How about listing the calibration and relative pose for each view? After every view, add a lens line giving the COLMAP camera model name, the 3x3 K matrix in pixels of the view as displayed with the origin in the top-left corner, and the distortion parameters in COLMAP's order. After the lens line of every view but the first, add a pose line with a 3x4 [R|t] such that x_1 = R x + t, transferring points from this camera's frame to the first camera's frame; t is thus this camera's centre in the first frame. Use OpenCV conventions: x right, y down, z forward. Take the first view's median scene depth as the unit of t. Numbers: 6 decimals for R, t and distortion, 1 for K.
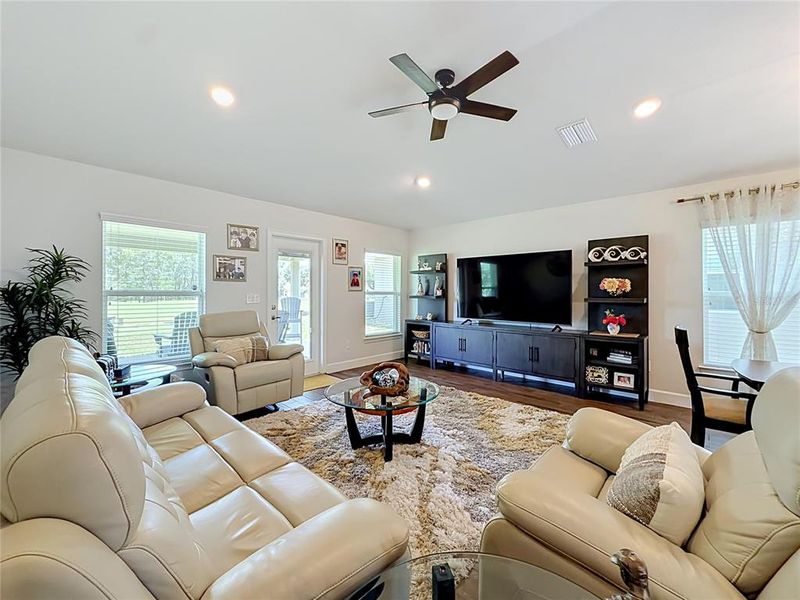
lens RADIAL K [[317.6, 0, 399.2], [0, 317.6, 291.5], [0, 0, 1]] dist [-0.000285, -0.000040]
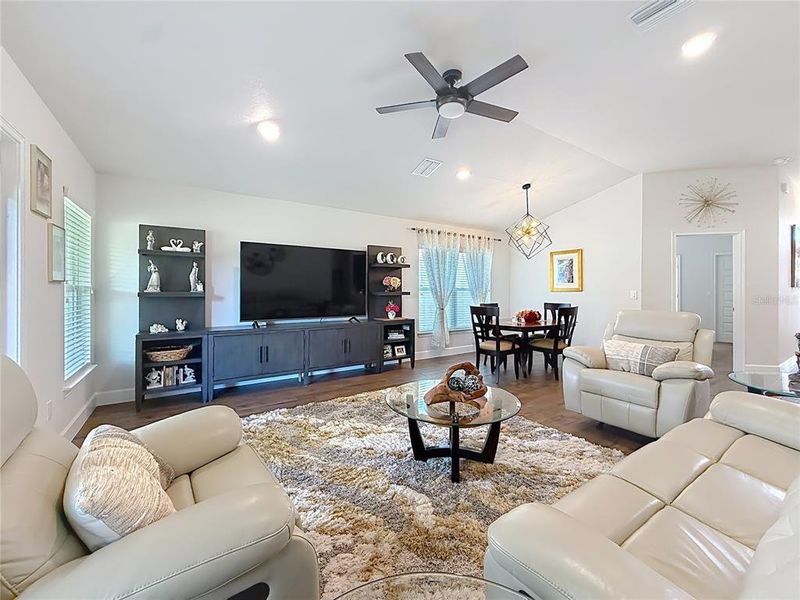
lens RADIAL K [[325.8, 0, 400.5], [0, 325.8, 290.6], [0, 0, 1]] dist [0.000490, 0.000078]
pose [[0.249224, -0.006021, 0.968427, -0.640849], [-0.004173, 0.999965, 0.007291, 0.005326], [-0.968437, -0.005859, 0.249190, 0.622697]]
